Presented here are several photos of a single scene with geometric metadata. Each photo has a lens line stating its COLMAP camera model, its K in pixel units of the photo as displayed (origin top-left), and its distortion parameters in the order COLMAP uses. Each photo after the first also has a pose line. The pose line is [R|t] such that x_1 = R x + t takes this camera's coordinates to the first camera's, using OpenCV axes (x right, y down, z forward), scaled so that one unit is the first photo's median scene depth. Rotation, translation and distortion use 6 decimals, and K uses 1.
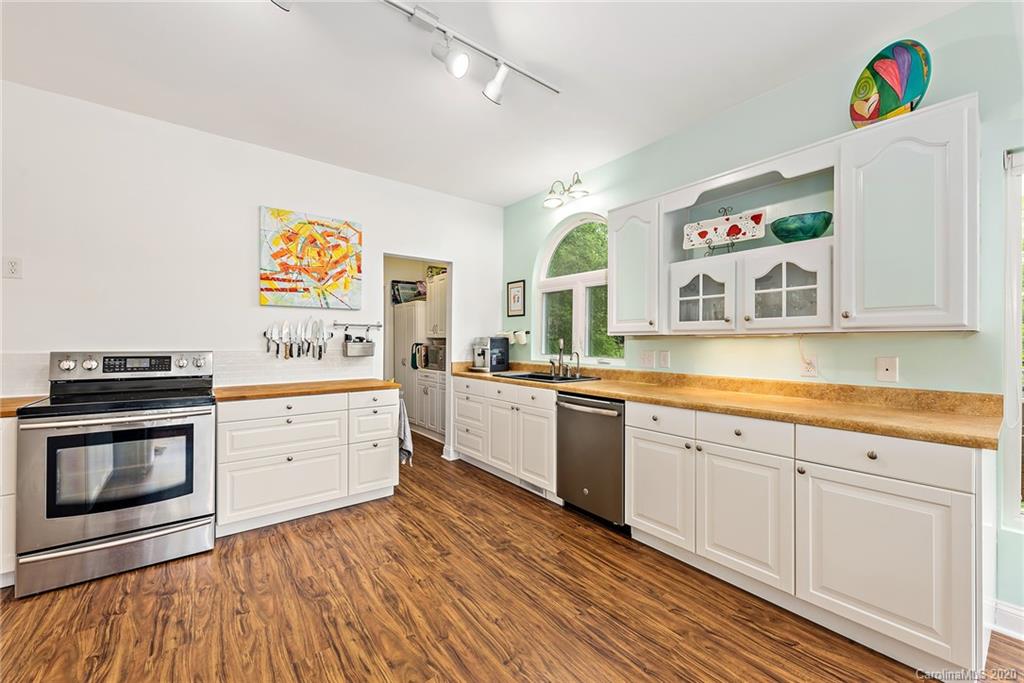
lens RADIAL K [[400.4, 0, 521.2], [0, 400.4, 342.0], [0, 0, 1]] dist [0.005370, -0.002735]
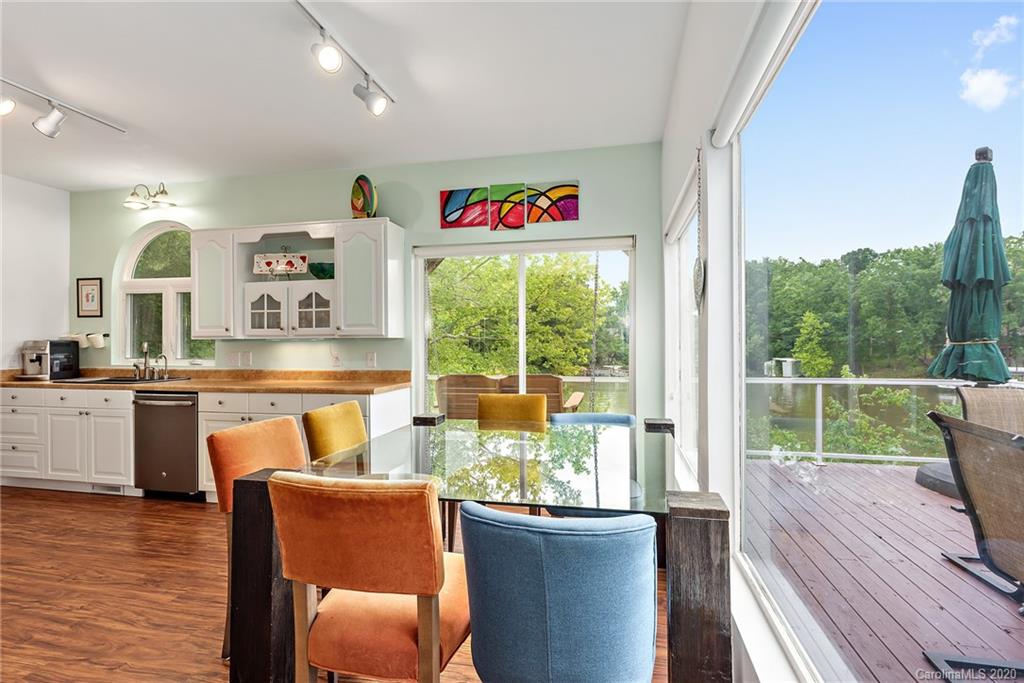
lens RADIAL K [[474.7, 0, 519.7], [0, 474.7, 345.0], [0, 0, 1]] dist [0.003467, -0.003059]
pose [[0.771445, -0.007703, 0.636249, 0.090776], [0.006325, 0.999970, 0.004437, 0.000314], [-0.636264, 0.000601, 0.771471, -0.766770]]
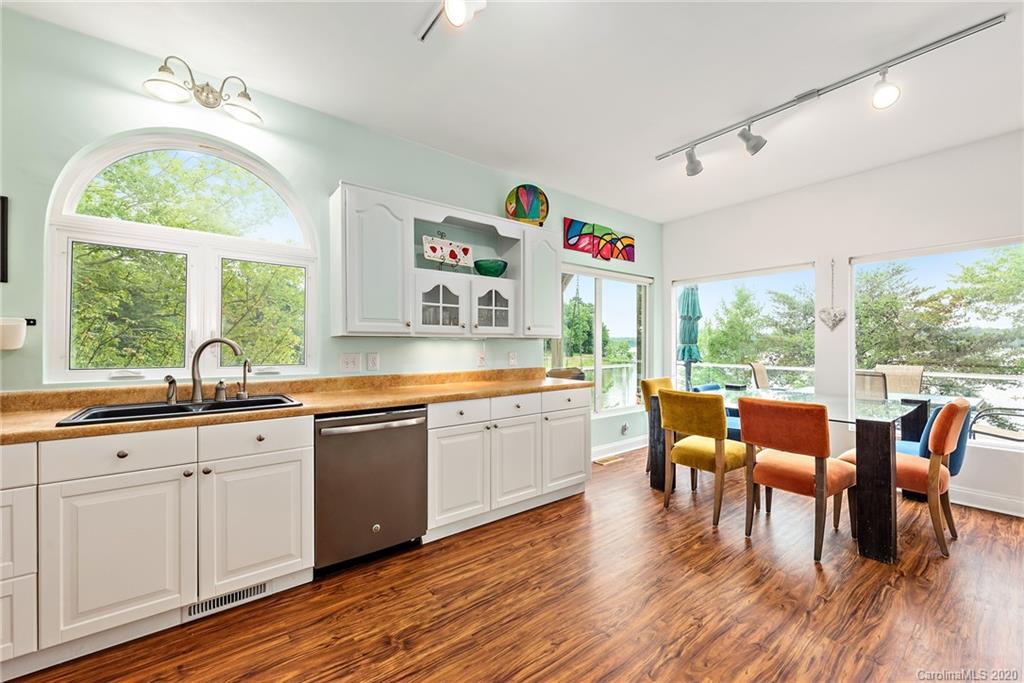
lens RADIAL K [[400.4, 0, 518.8], [0, 400.4, 345.1], [0, 0, 1]] dist [0.005370, -0.002735]
pose [[0.006315, -0.005784, 0.999963, -0.700937], [-0.000237, 0.999983, 0.005785, -0.002104], [-0.999980, -0.000274, 0.006314, 0.765297]]
